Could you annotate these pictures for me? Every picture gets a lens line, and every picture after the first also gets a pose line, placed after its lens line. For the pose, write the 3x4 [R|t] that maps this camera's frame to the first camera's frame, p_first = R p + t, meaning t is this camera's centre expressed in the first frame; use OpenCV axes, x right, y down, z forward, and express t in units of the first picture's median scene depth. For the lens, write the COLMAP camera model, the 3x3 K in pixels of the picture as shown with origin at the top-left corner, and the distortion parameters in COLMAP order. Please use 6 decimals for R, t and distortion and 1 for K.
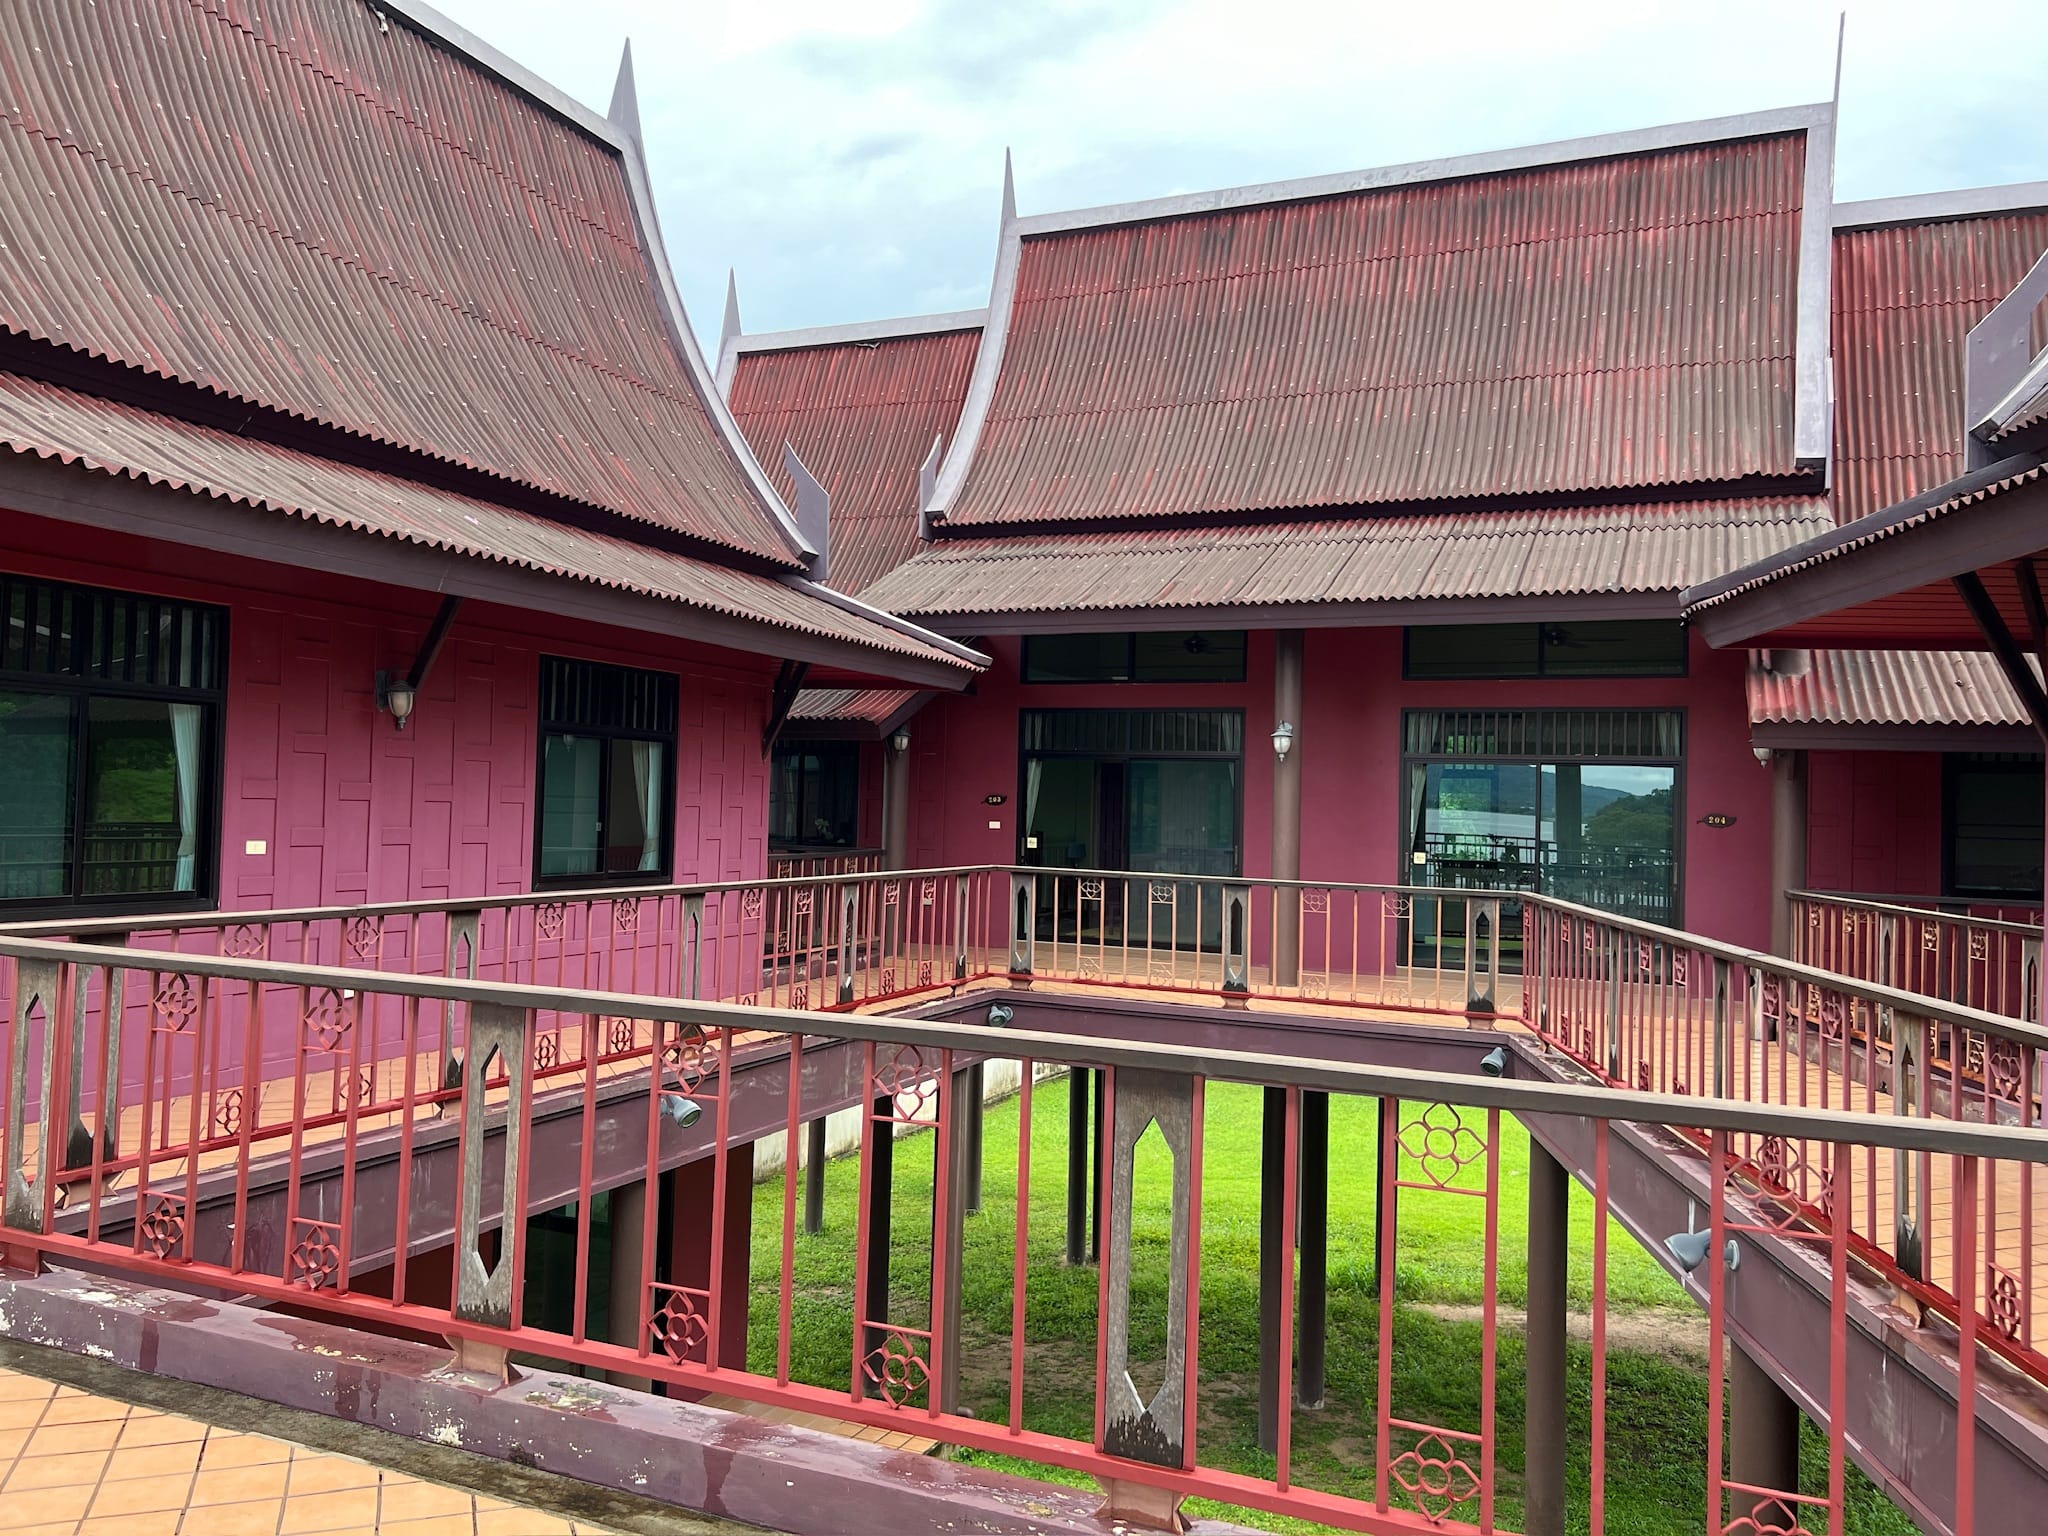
lens RADIAL K [[1521.2, 0, 1041.9], [0, 1521.2, 786.7], [0, 0, 1]] dist [0.024575, -0.055639]
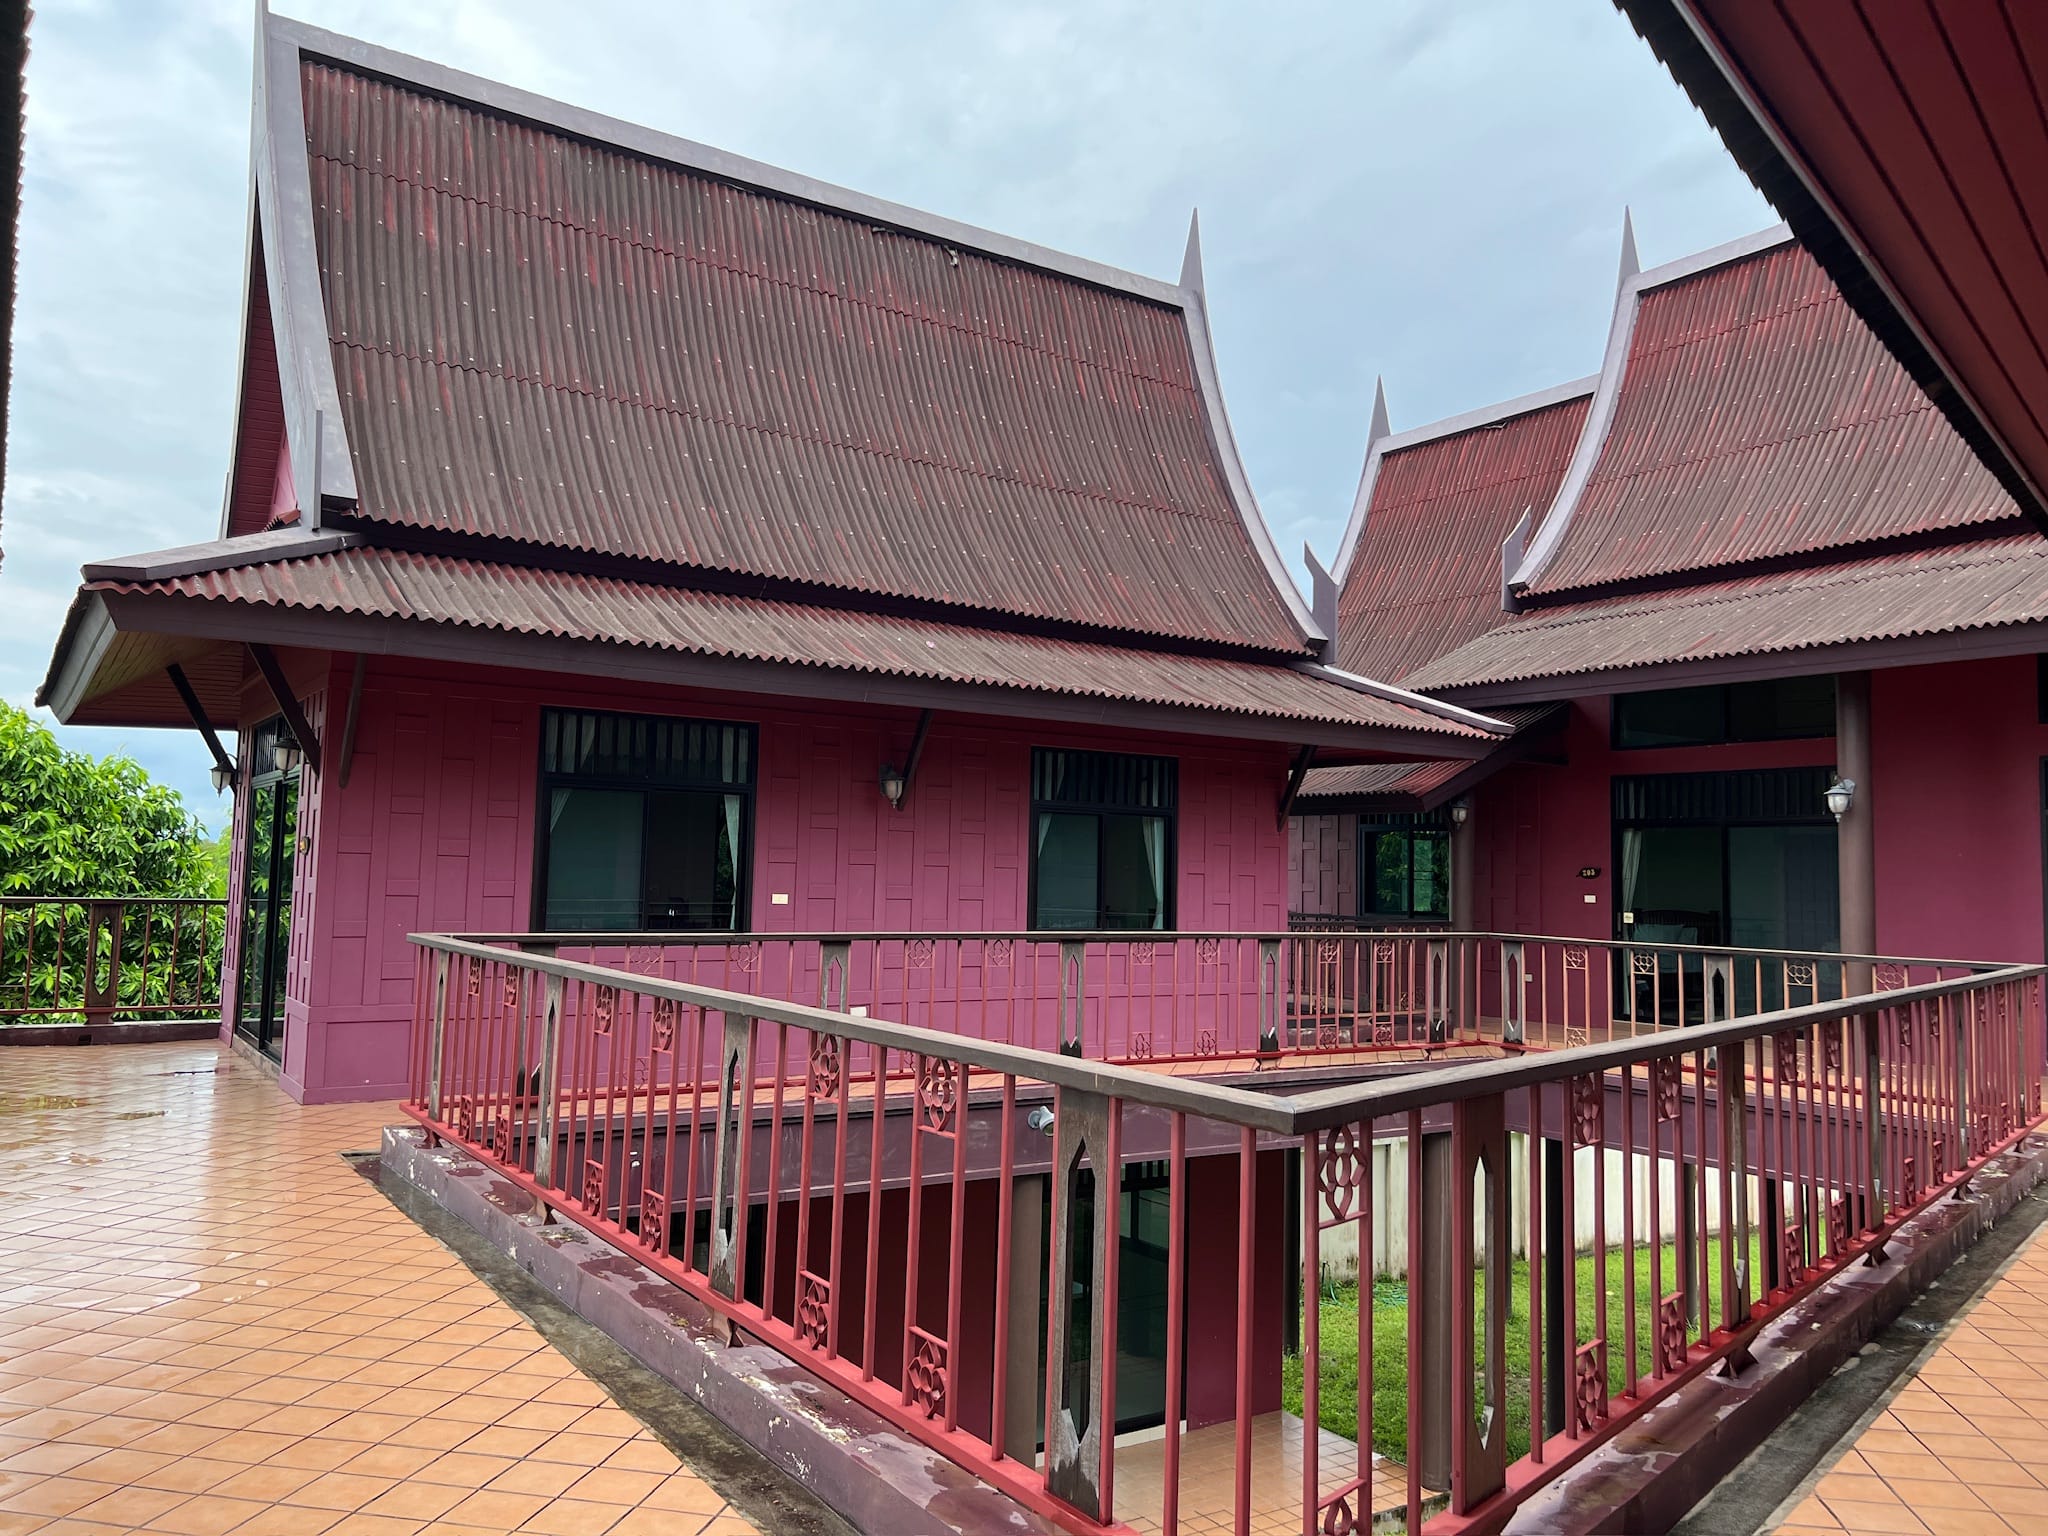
lens RADIAL K [[1521.2, 0, 1027.2], [0, 1521.2, 773.0], [0, 0, 1]] dist [0.024575, -0.055639]
pose [[0.838471, -0.042615, -0.543278, 0.215758], [0.005127, 0.997510, -0.070332, 0.013003], [0.544923, 0.056186, 0.836602, -0.007091]]
